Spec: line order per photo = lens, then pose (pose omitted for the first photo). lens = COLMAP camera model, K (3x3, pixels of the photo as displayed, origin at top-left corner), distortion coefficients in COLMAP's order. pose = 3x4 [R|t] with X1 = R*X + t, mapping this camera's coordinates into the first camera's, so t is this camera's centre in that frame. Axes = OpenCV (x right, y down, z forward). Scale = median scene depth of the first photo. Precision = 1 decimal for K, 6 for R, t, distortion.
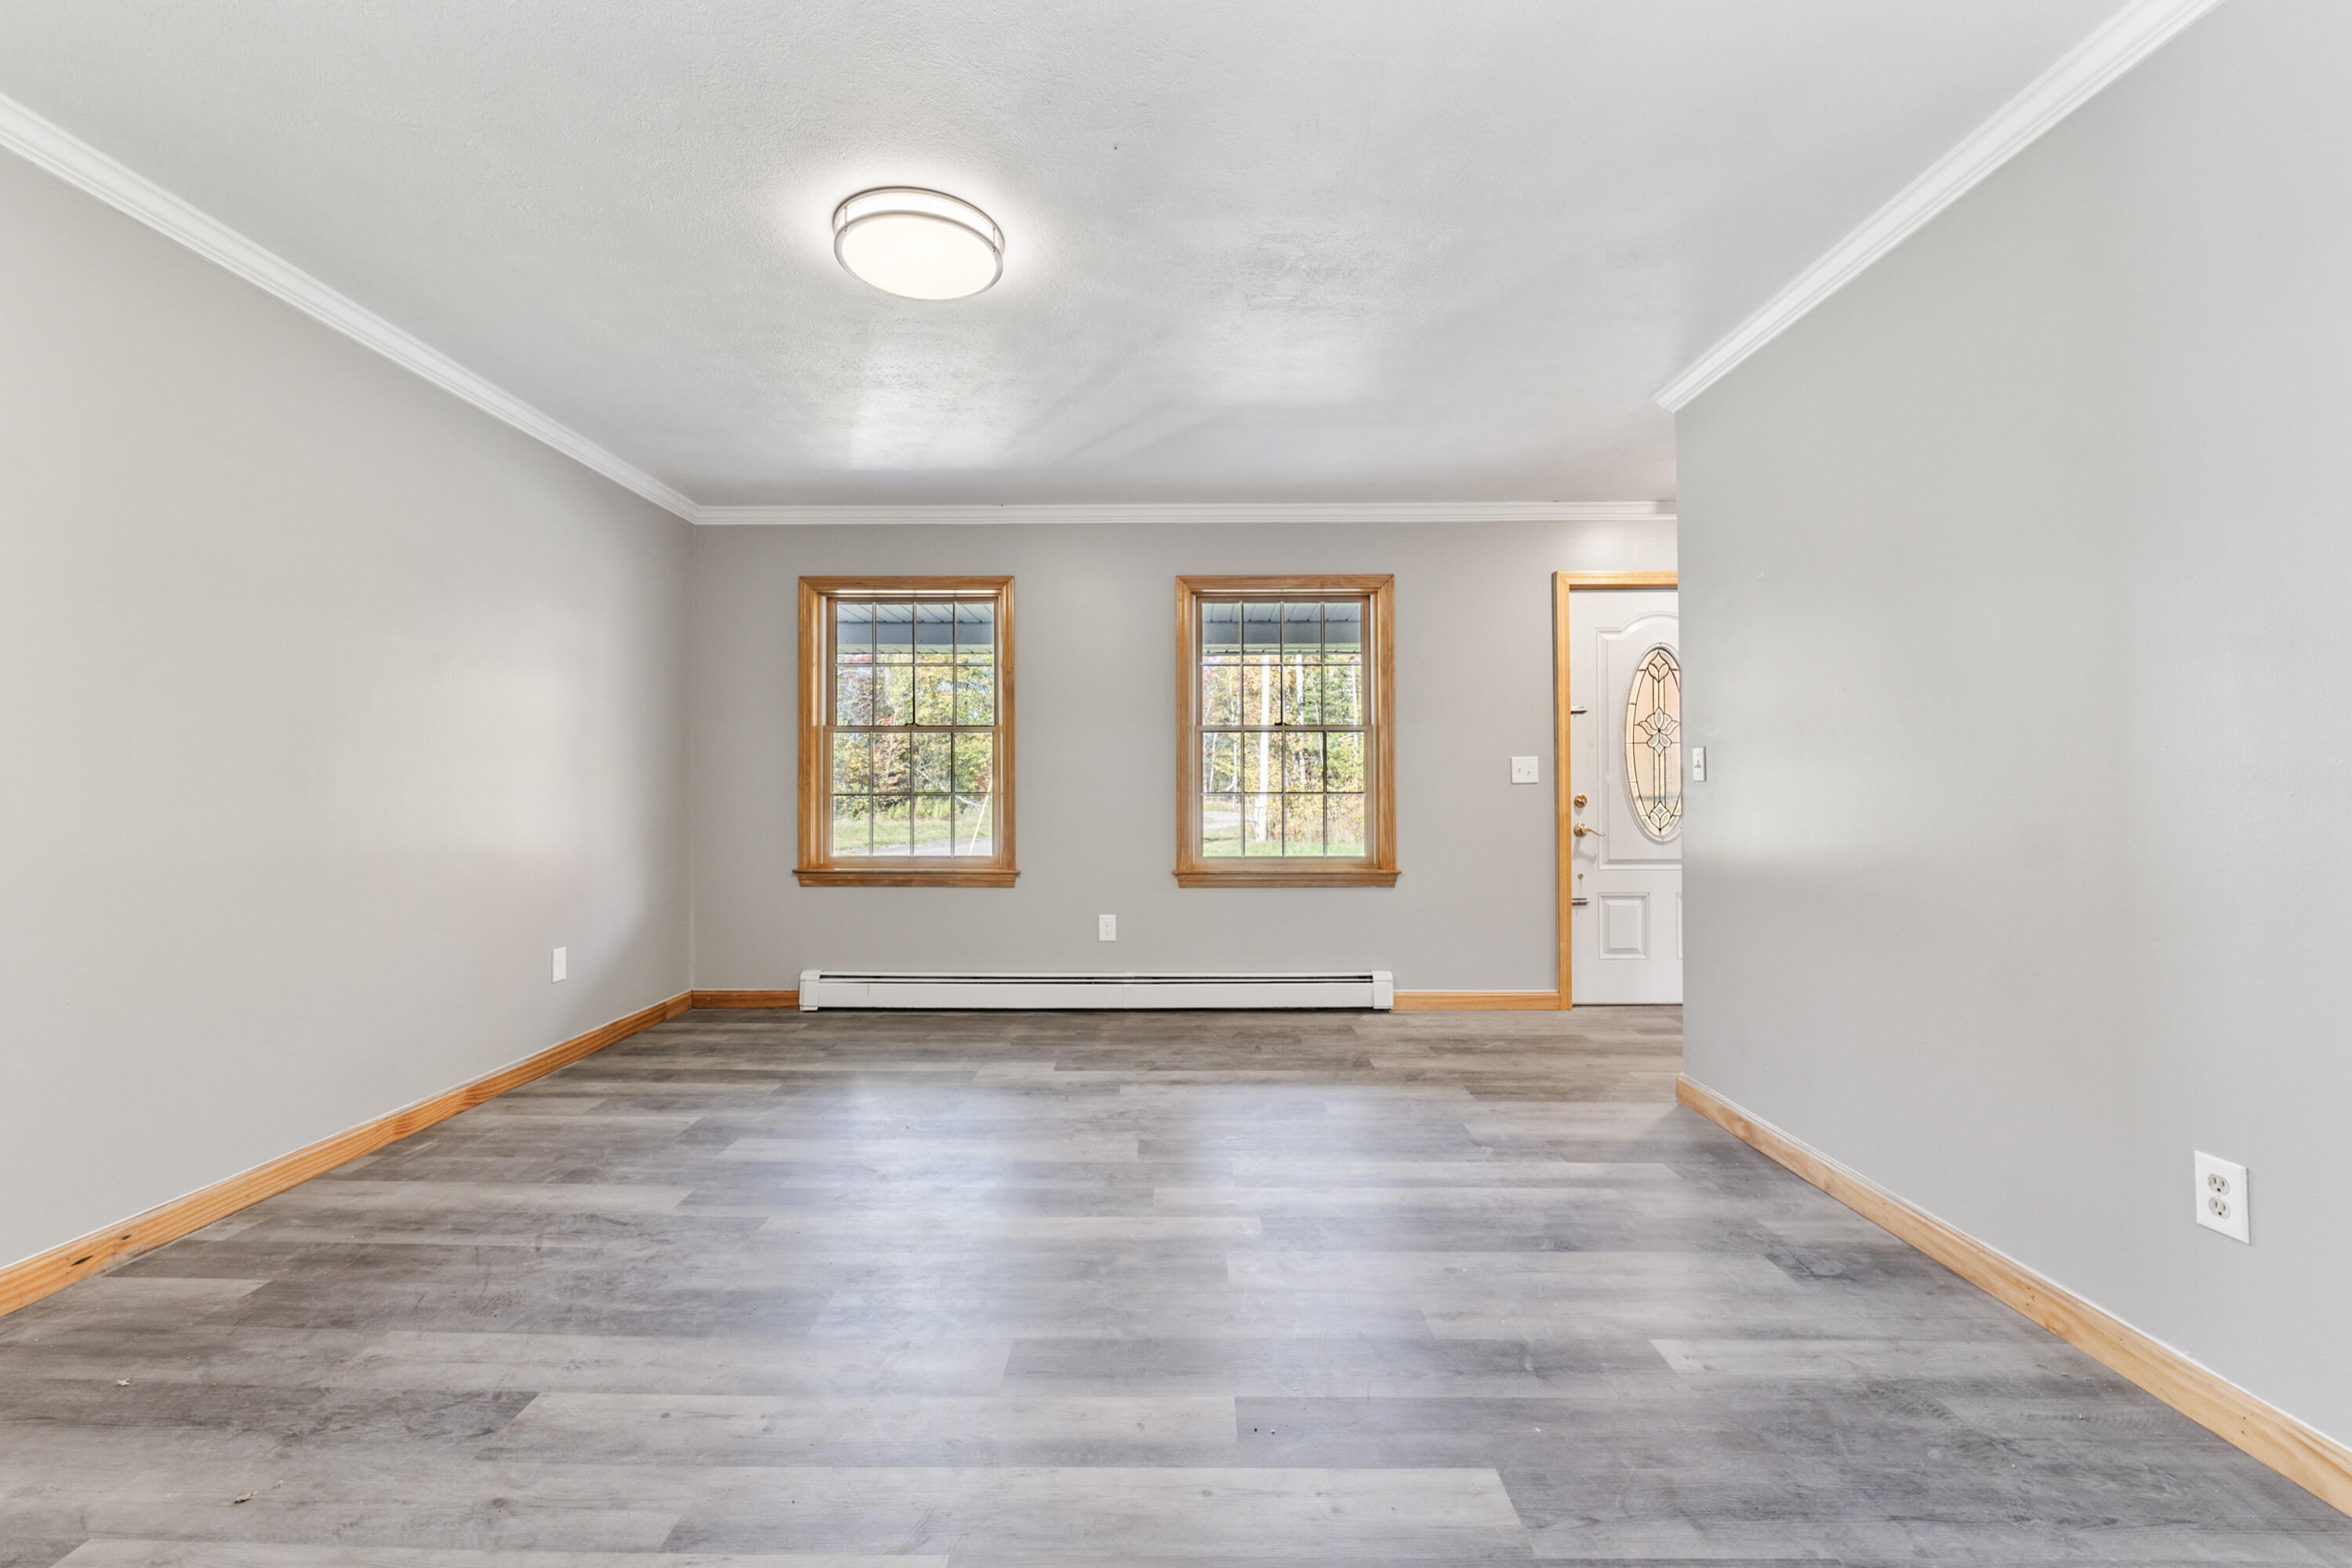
lens RADIAL K [[984.2, 0, 1173.8], [0, 984.2, 773.2], [0, 0, 1]] dist [-0.002710, -0.002413]
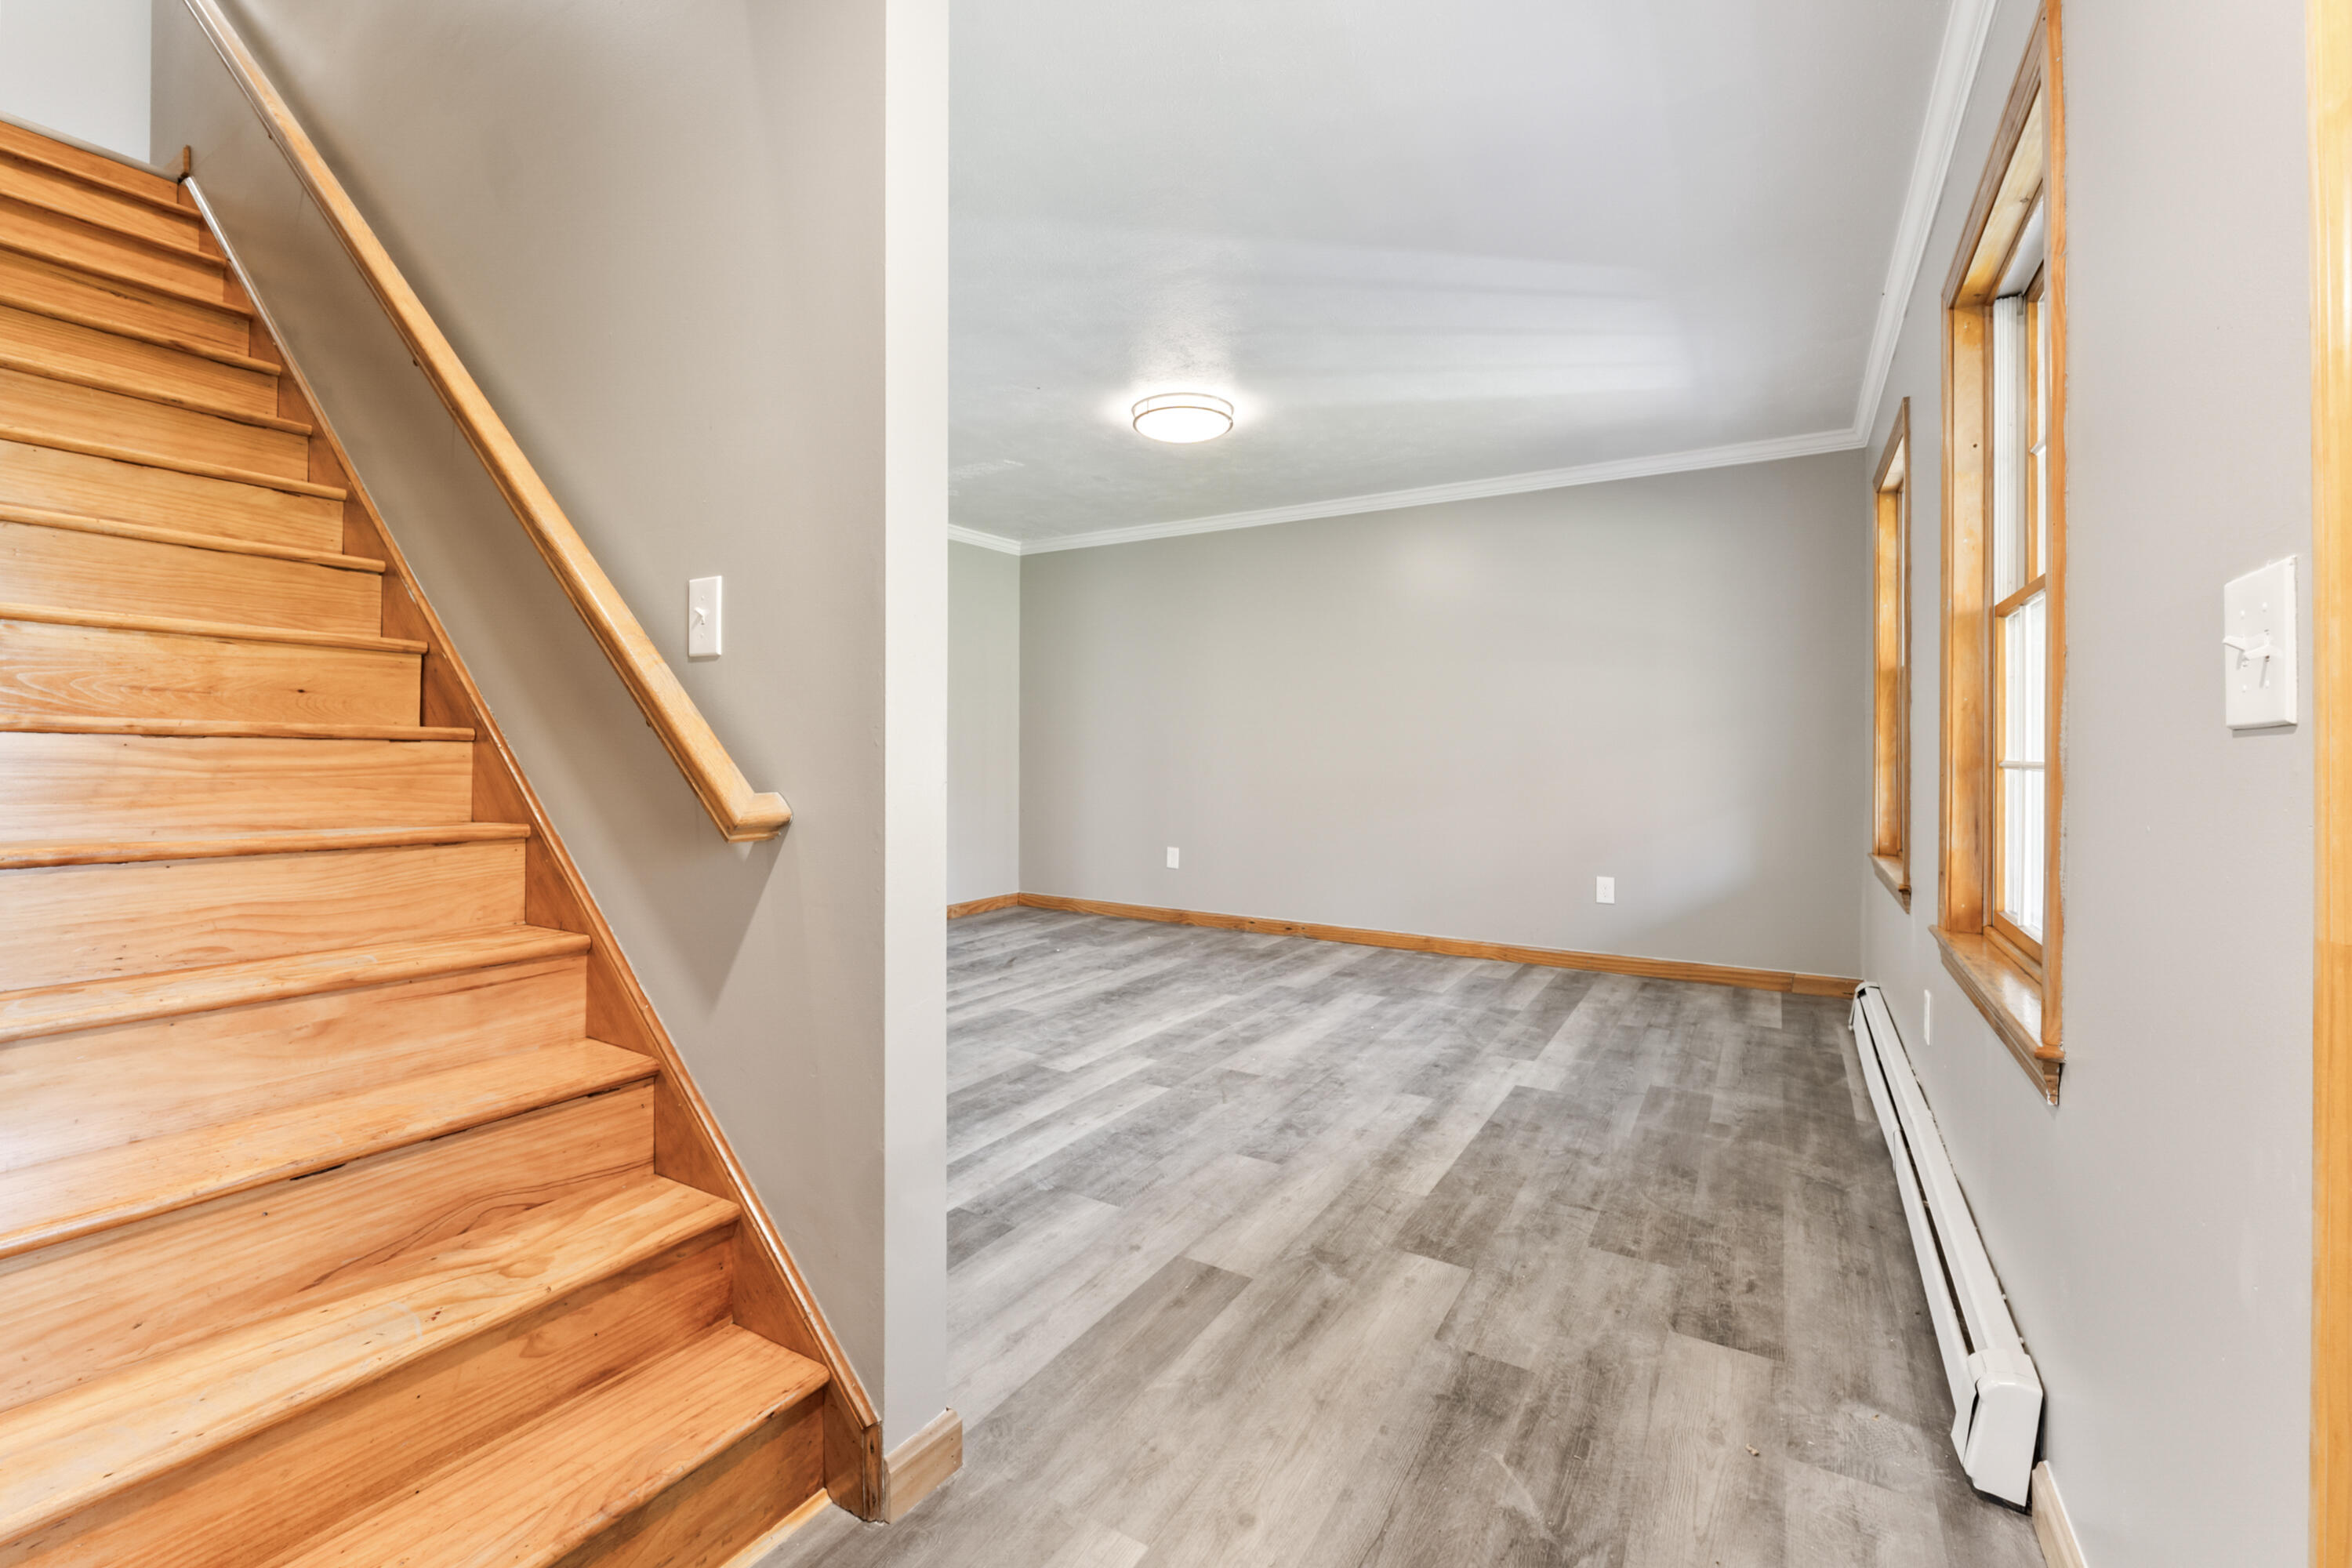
lens RADIAL K [[984.2, 0, 1172.5], [0, 984.2, 759.8], [0, 0, 1]] dist [-0.002710, -0.002413]
pose [[-0.523248, 0.005900, -0.852160, 0.942542], [0.013675, 0.999905, -0.001474, 0.023996], [0.852071, -0.012425, -0.523280, 1.491763]]
